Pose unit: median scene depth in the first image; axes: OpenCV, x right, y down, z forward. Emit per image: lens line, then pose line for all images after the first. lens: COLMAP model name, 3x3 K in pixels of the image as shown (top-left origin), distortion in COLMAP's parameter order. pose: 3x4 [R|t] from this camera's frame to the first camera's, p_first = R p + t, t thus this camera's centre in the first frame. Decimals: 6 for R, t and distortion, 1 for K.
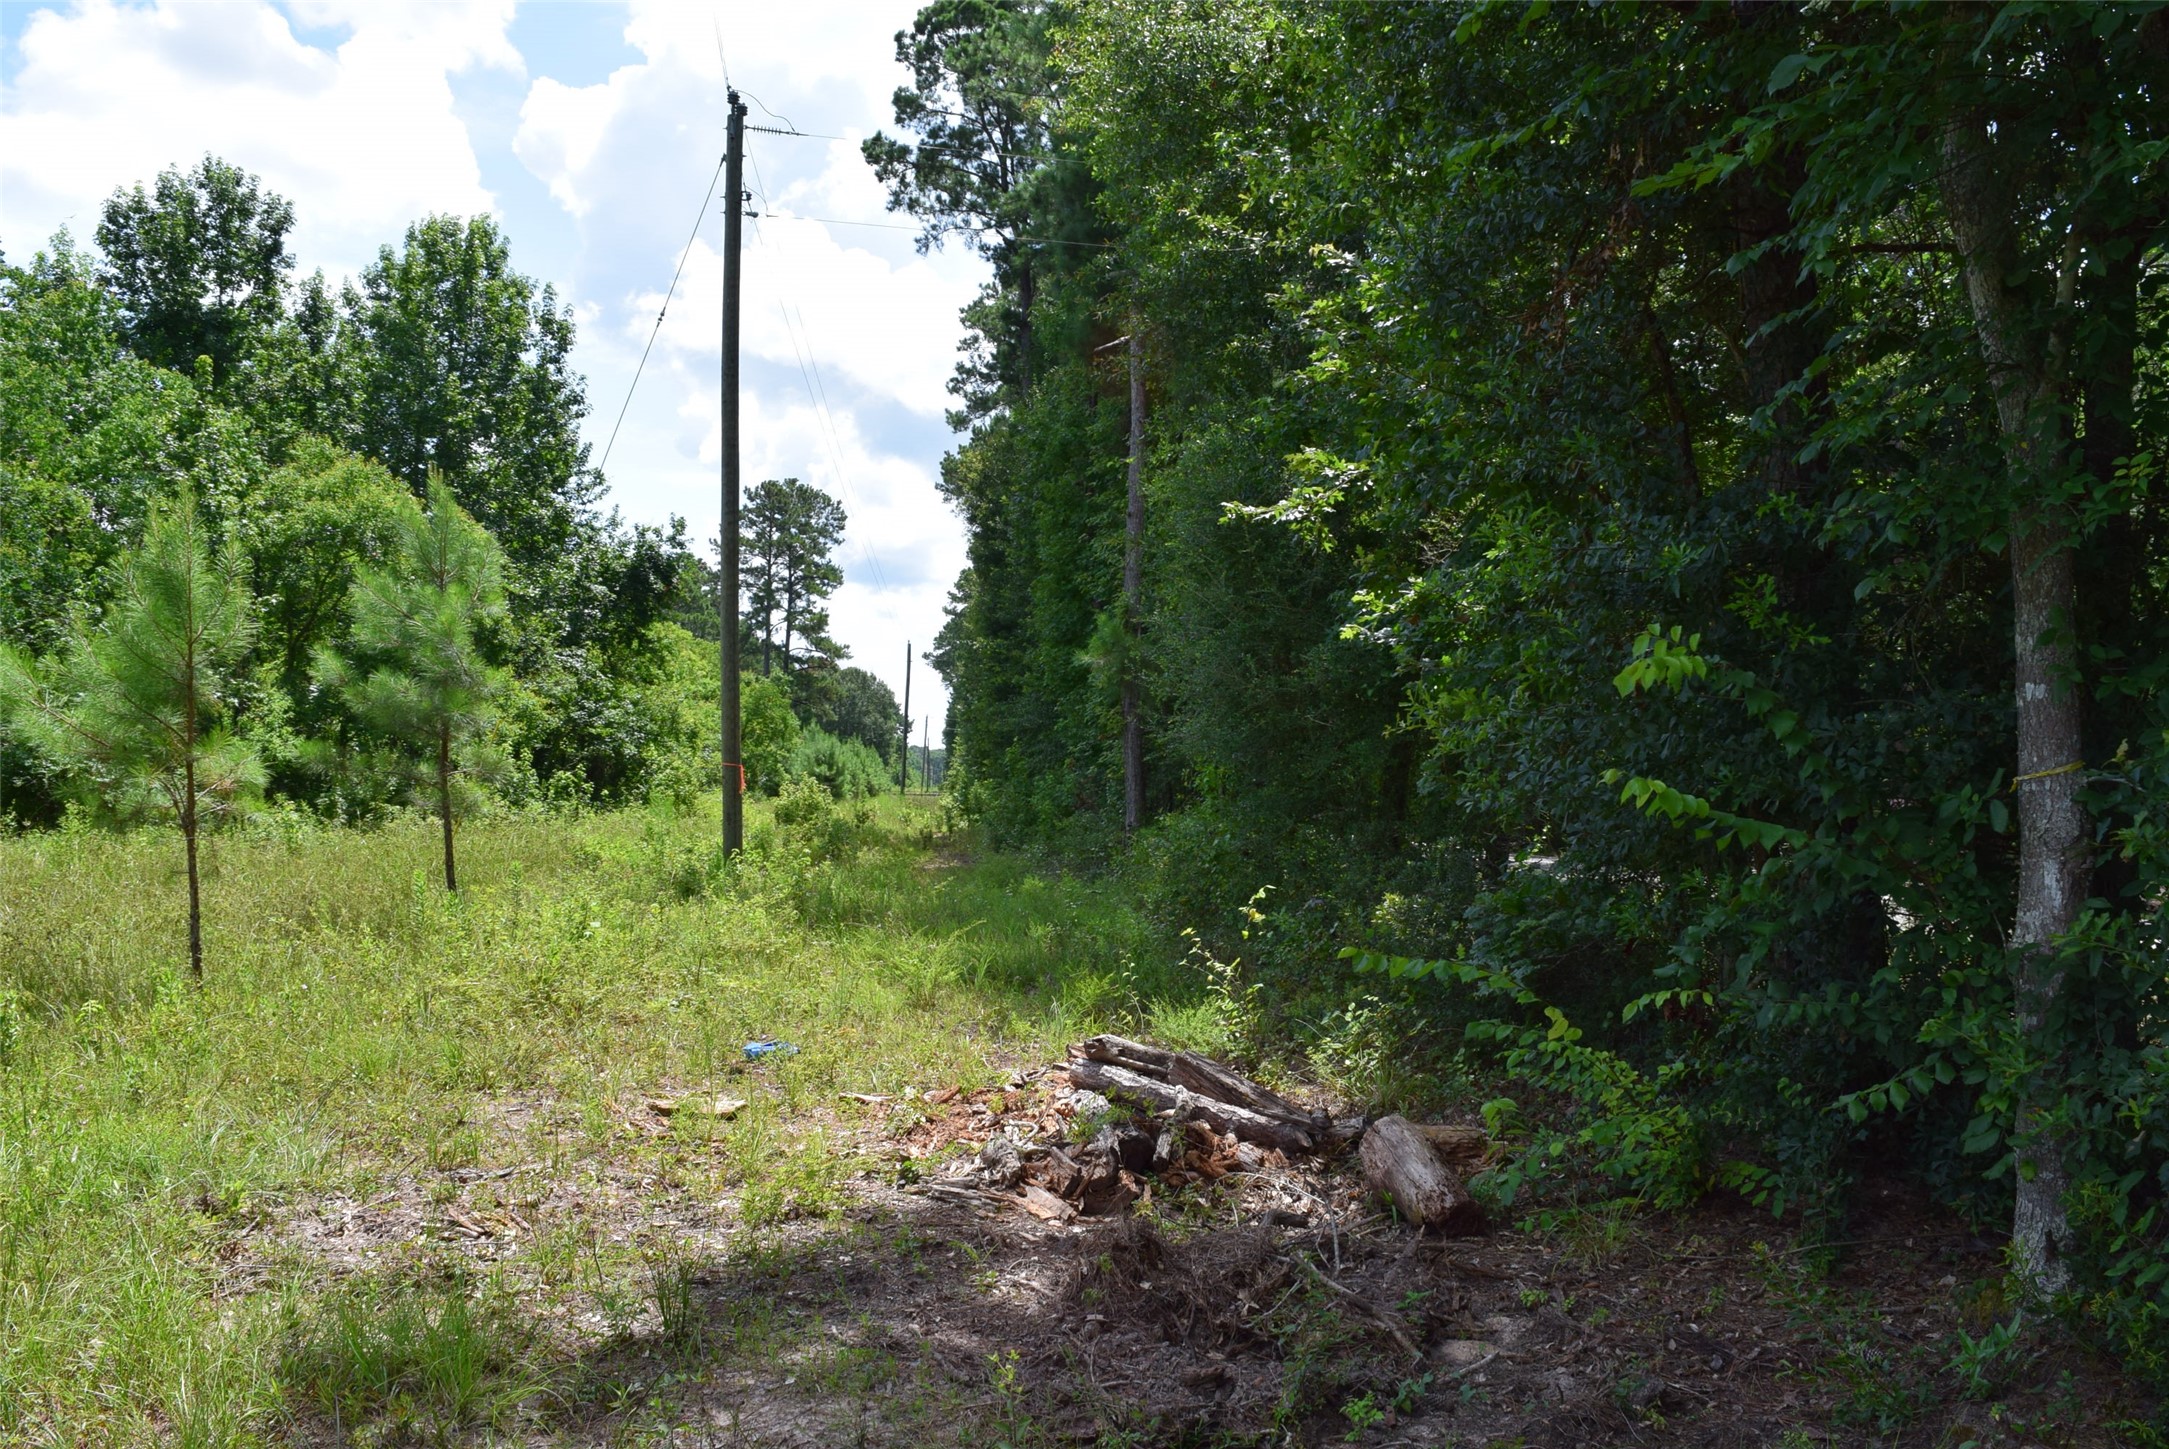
lens RADIAL K [[1689.0, 0, 1088.7], [0, 1689.0, 723.8], [0, 0, 1]] dist [-0.102392, 0.032653]
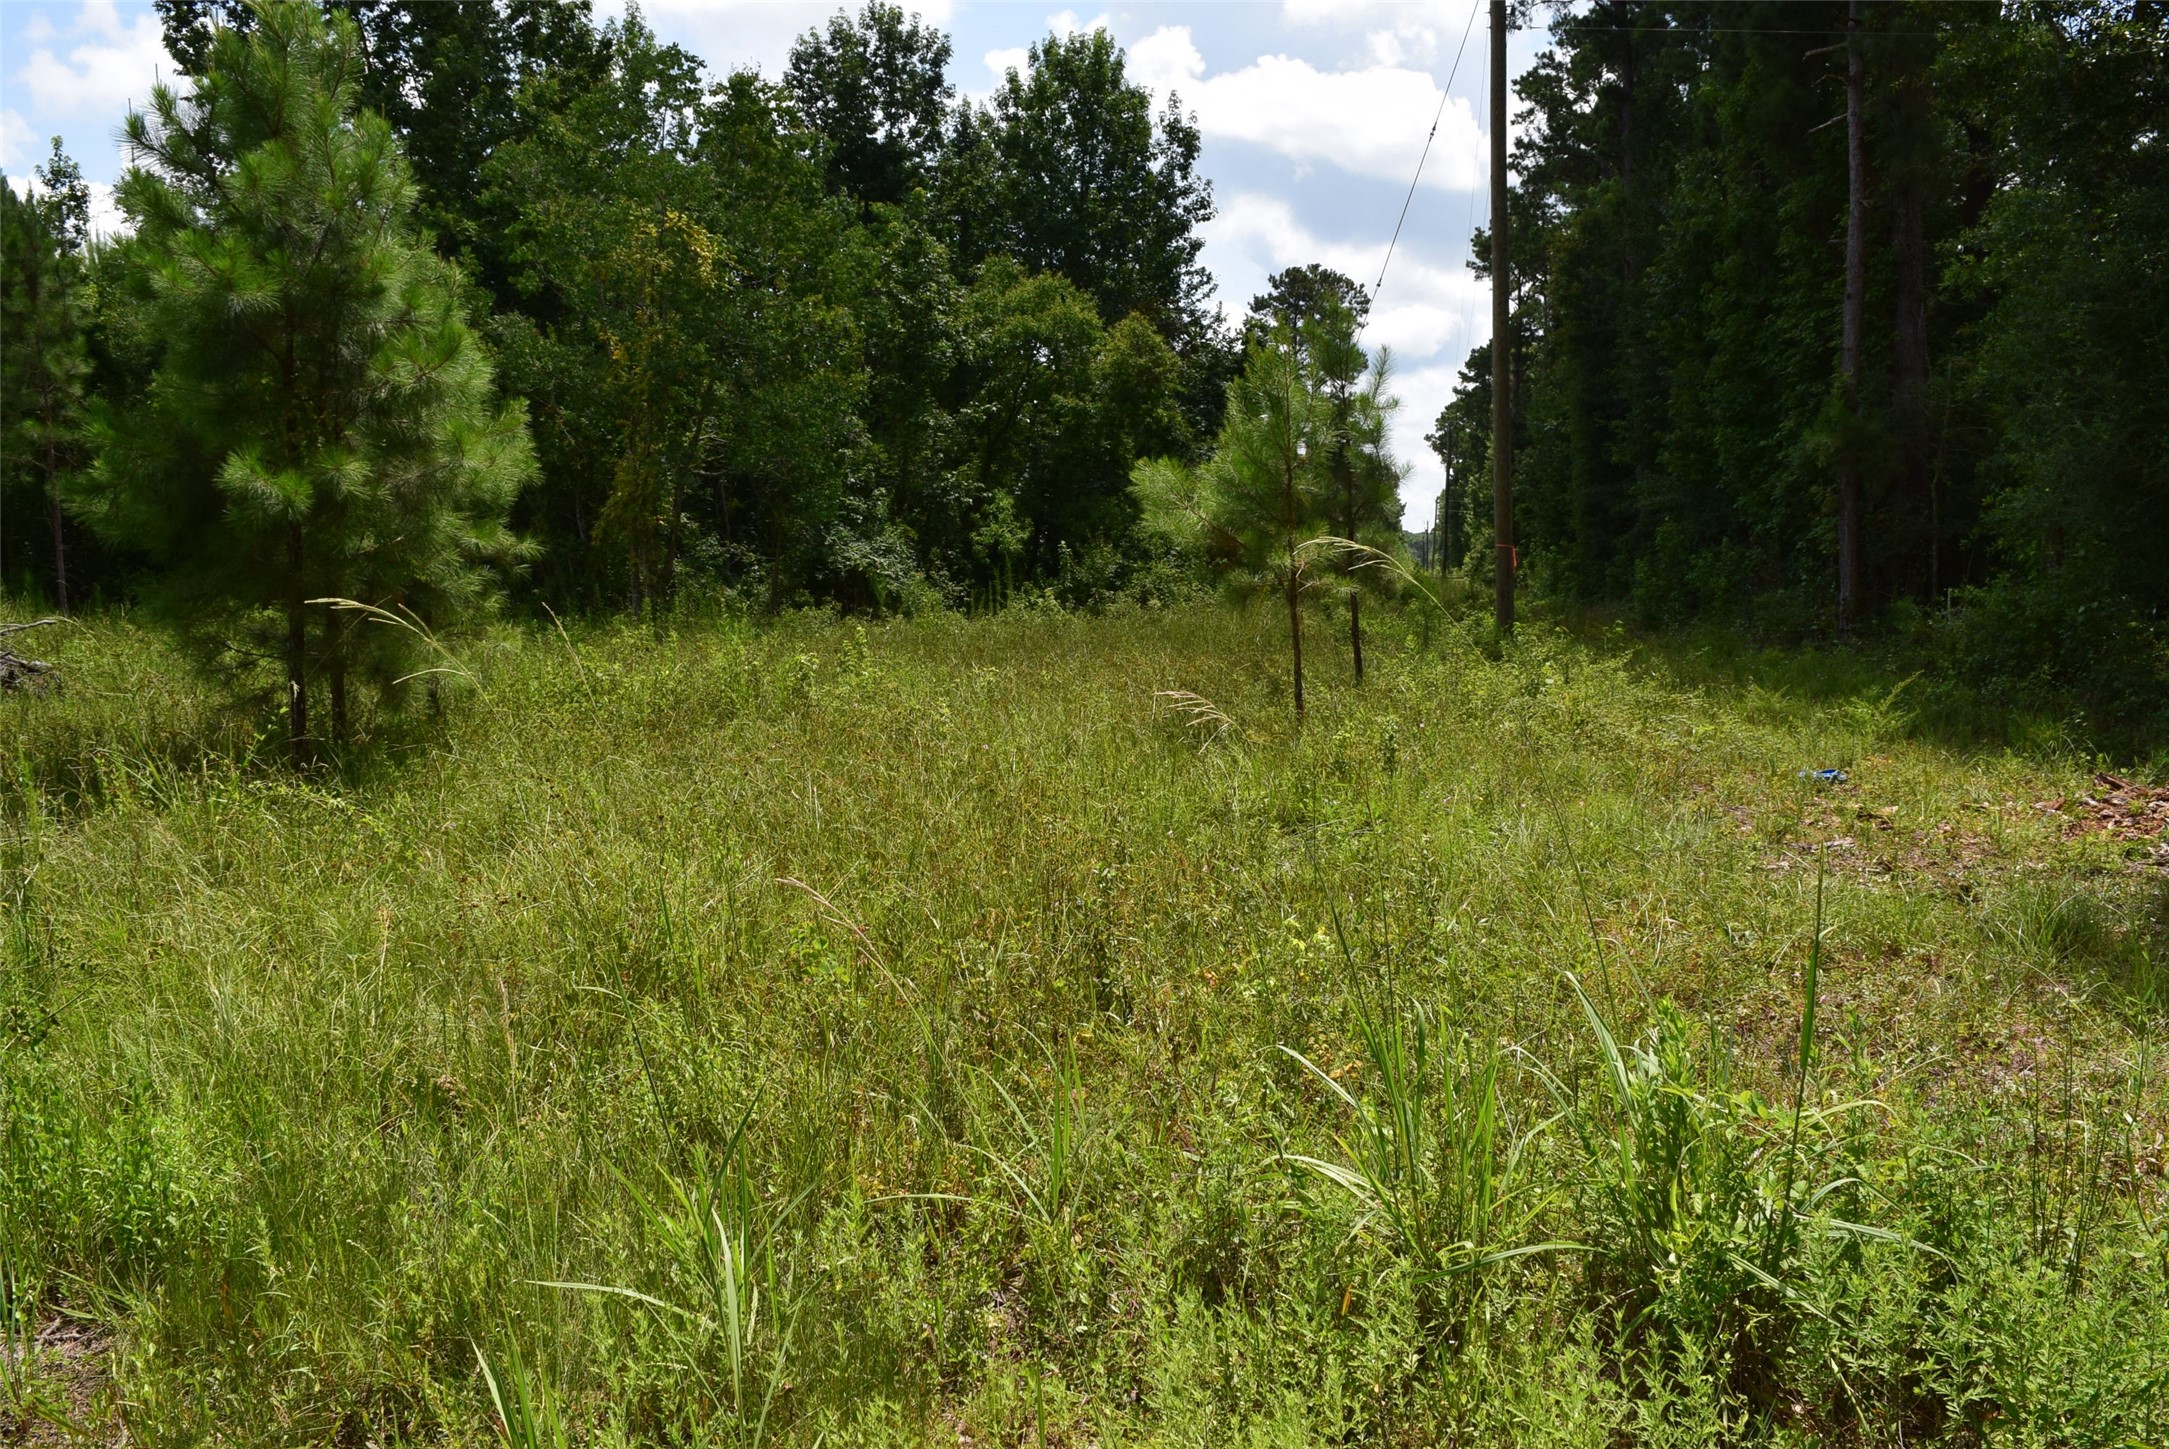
lens RADIAL K [[1689.0, 0, 1083.3], [0, 1689.0, 721.8], [0, 0, 1]] dist [-0.102392, 0.032653]
pose [[0.960904, 0.006188, -0.276812, -0.085520], [0.028592, 0.992188, 0.121433, -0.001192], [0.275401, -0.124600, 0.953220, -0.061582]]
